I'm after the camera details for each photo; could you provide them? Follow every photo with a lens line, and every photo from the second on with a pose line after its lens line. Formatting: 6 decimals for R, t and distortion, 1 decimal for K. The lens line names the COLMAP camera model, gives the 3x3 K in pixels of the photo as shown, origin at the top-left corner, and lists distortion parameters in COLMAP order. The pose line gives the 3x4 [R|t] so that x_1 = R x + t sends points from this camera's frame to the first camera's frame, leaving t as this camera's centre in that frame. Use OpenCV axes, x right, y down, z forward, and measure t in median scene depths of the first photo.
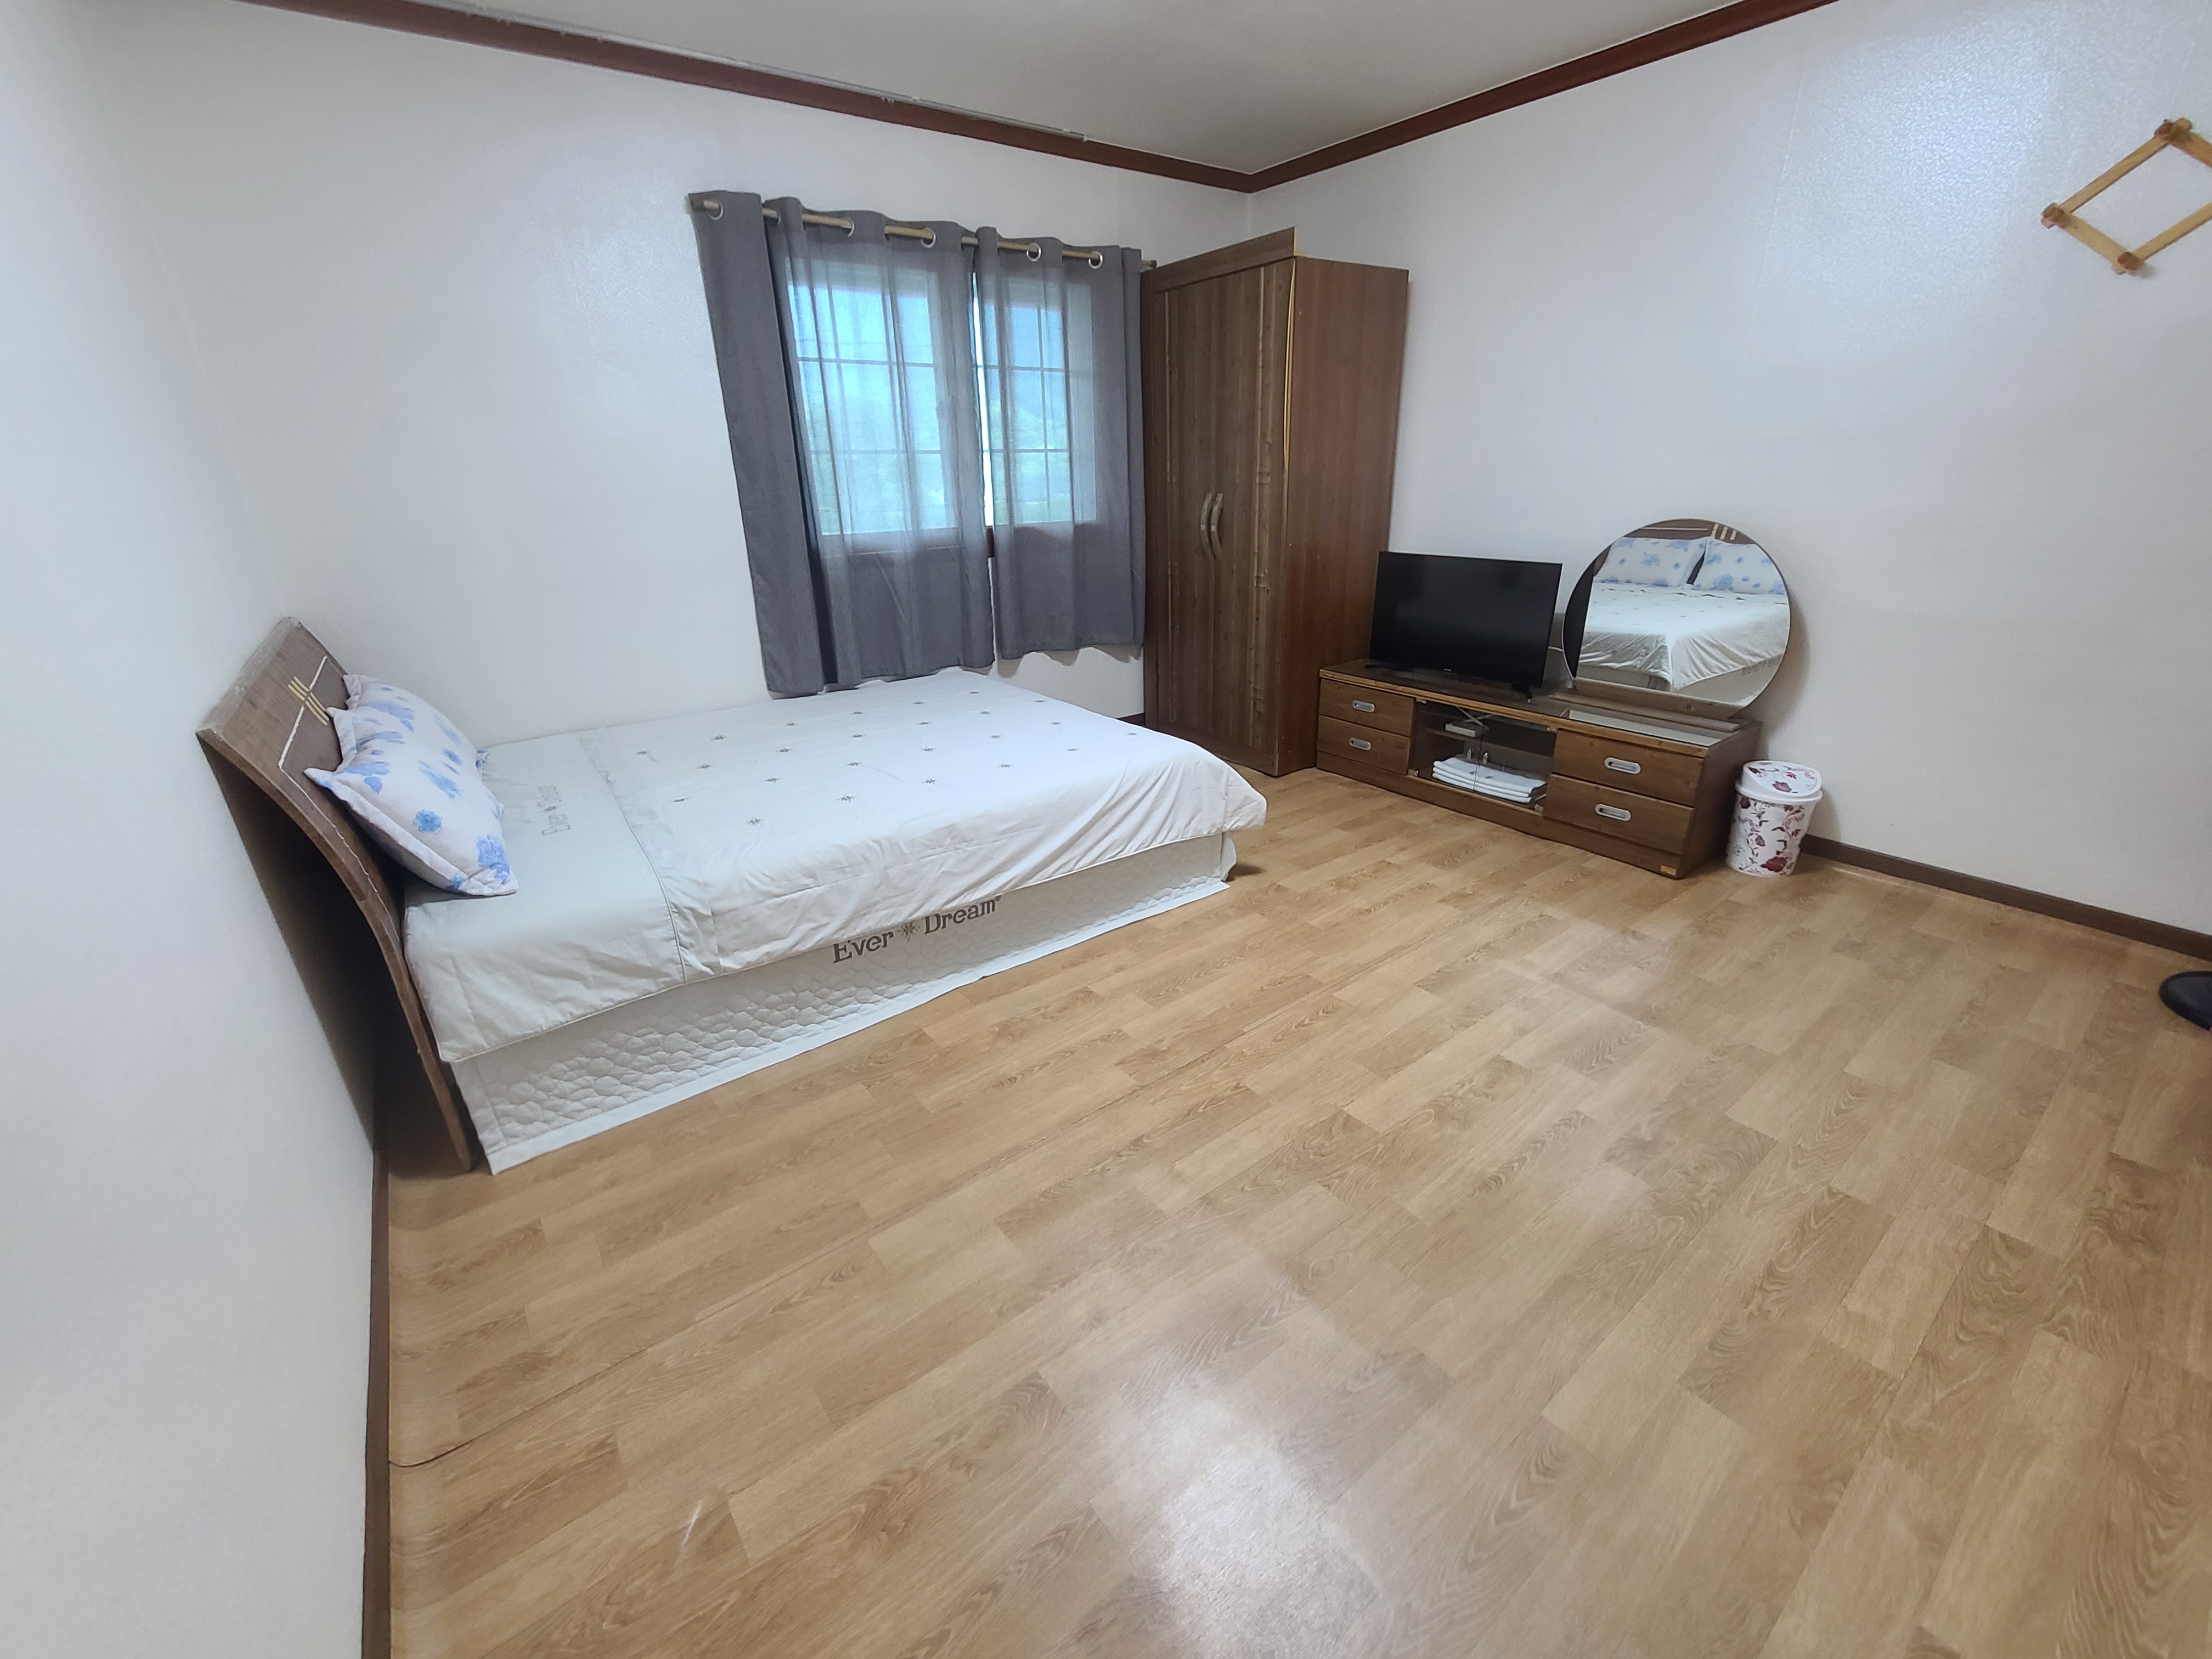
lens RADIAL K [[903.3, 0, 1115.0], [0, 903.3, 831.8], [0, 0, 1]] dist [0.001189, 0.000548]
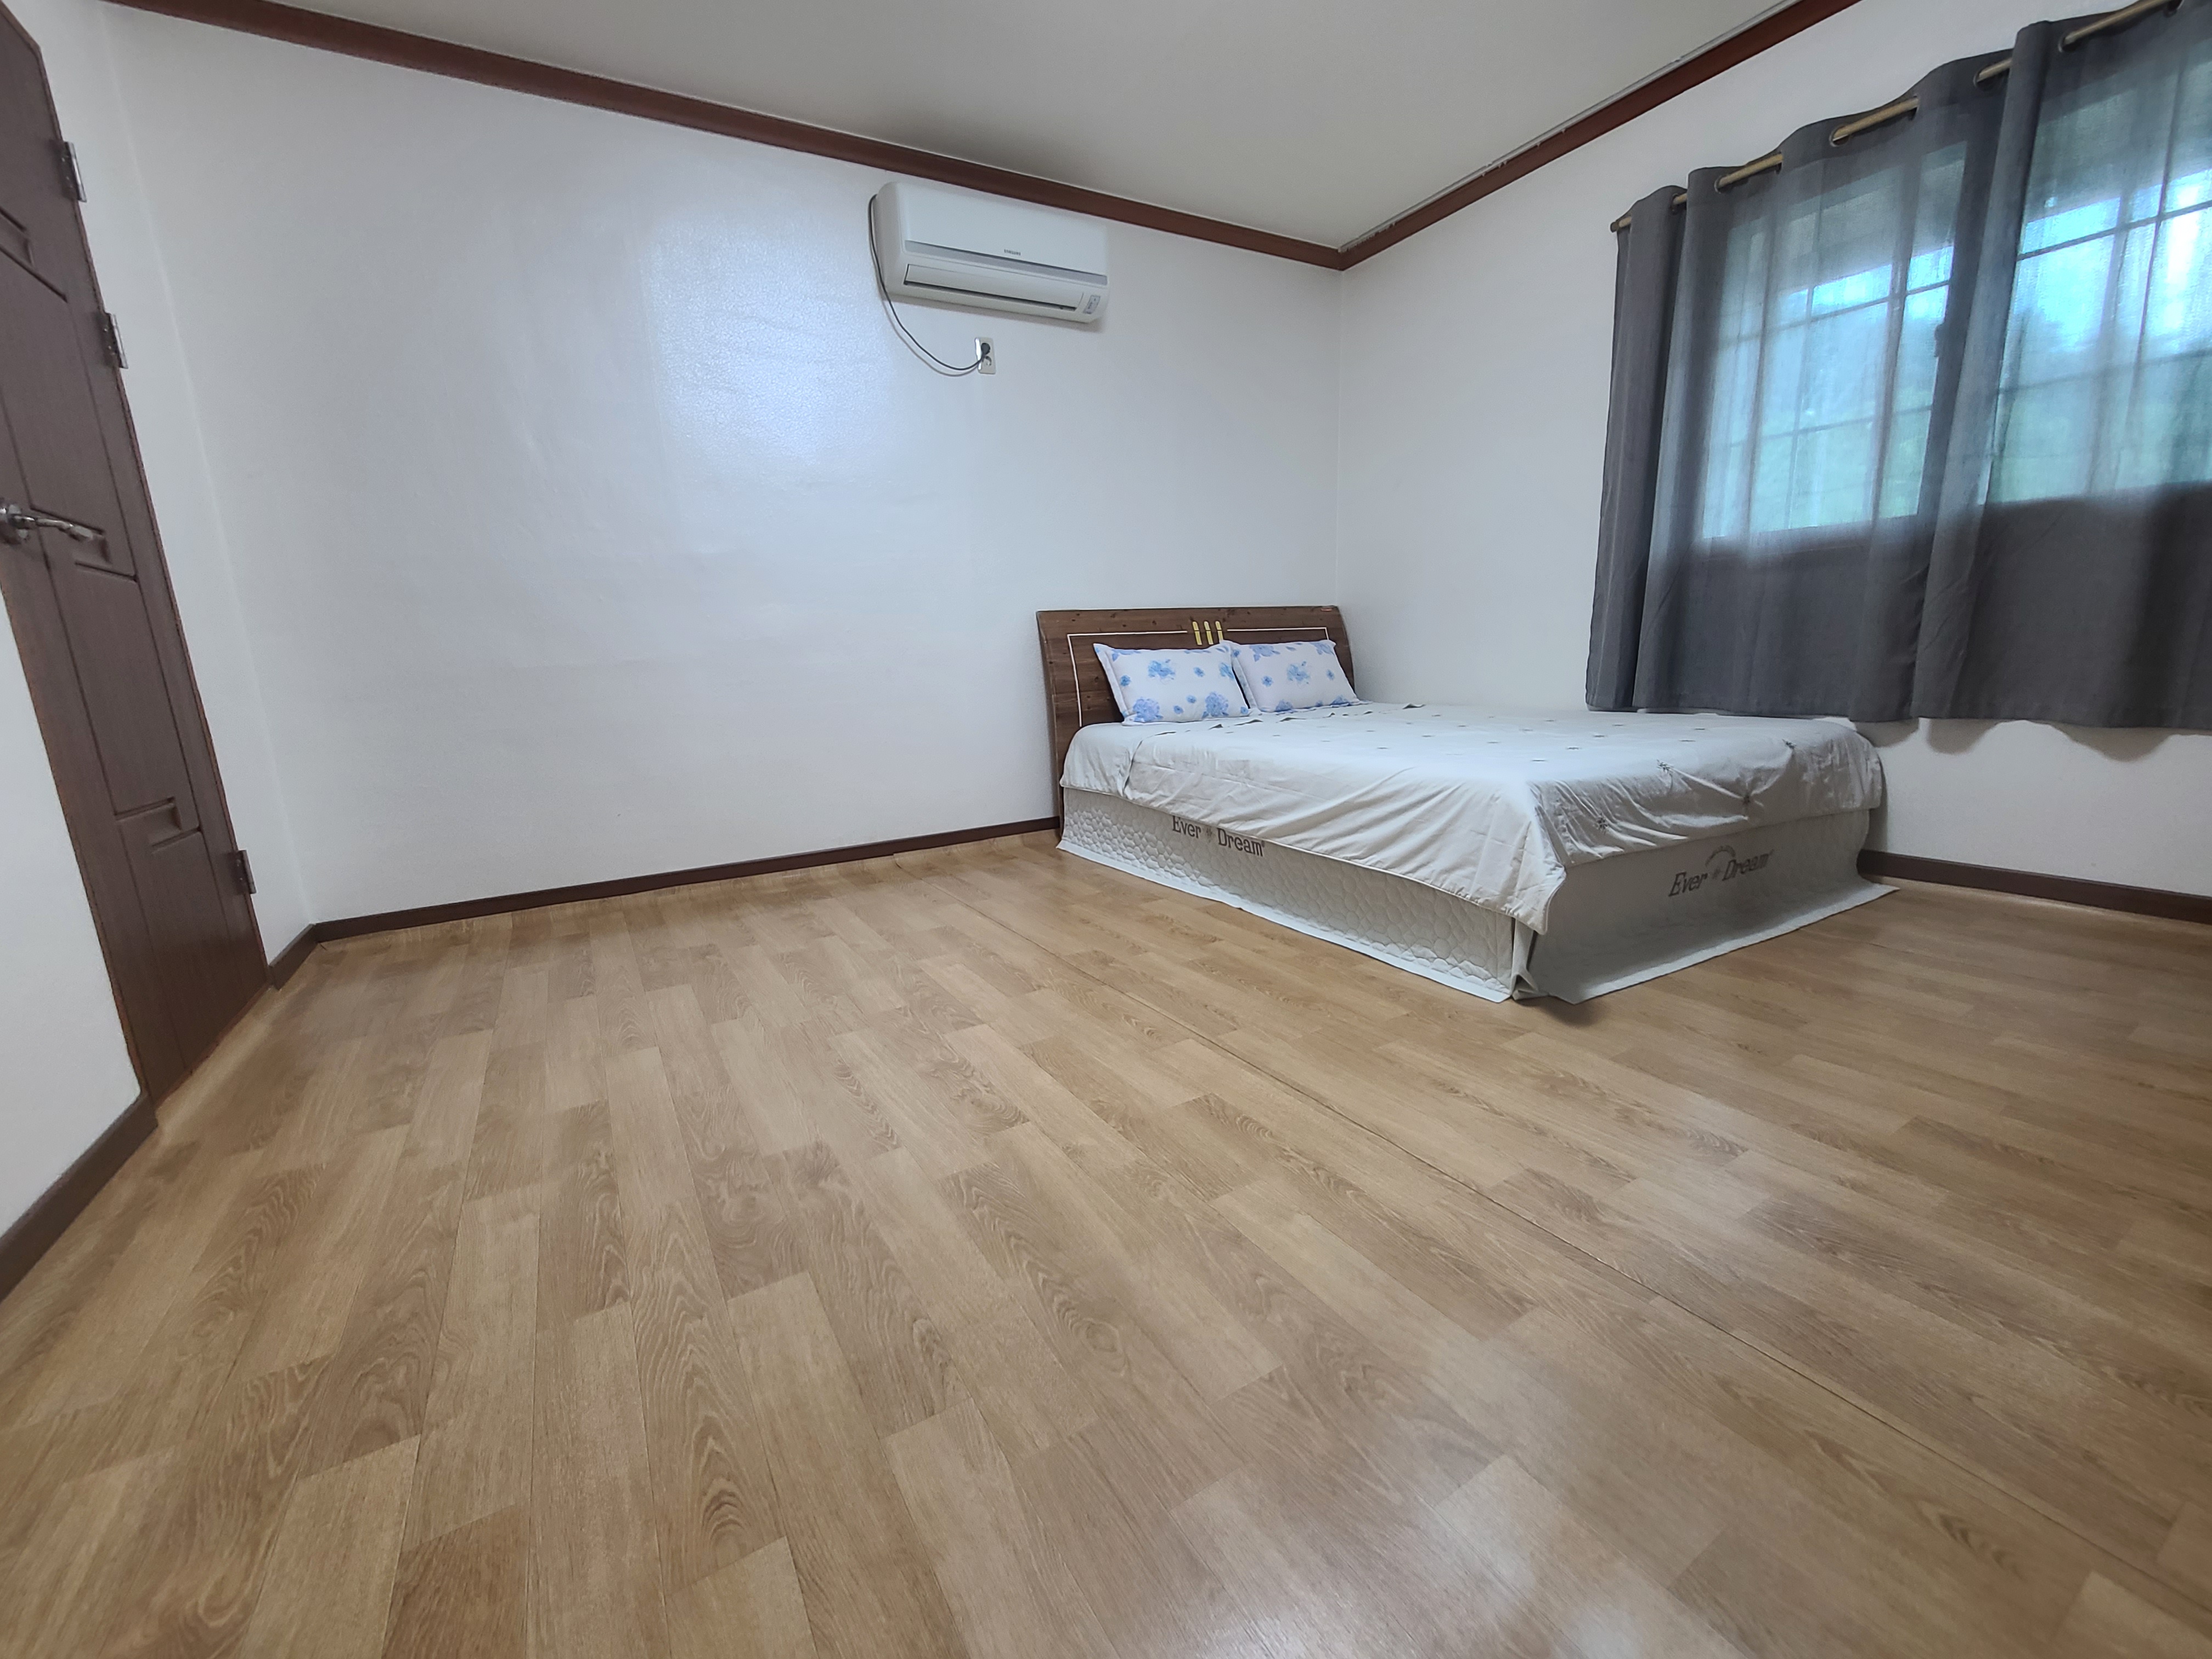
lens RADIAL K [[936.7, 0, 1136.9], [0, 936.7, 840.1], [0, 0, 1]] dist [0.000079, -0.000066]
pose [[-0.111389, 0.221206, -0.968845, 1.117888], [-0.332444, 0.910450, 0.246094, -0.179284], [0.936522, 0.349499, -0.027875, 1.041023]]
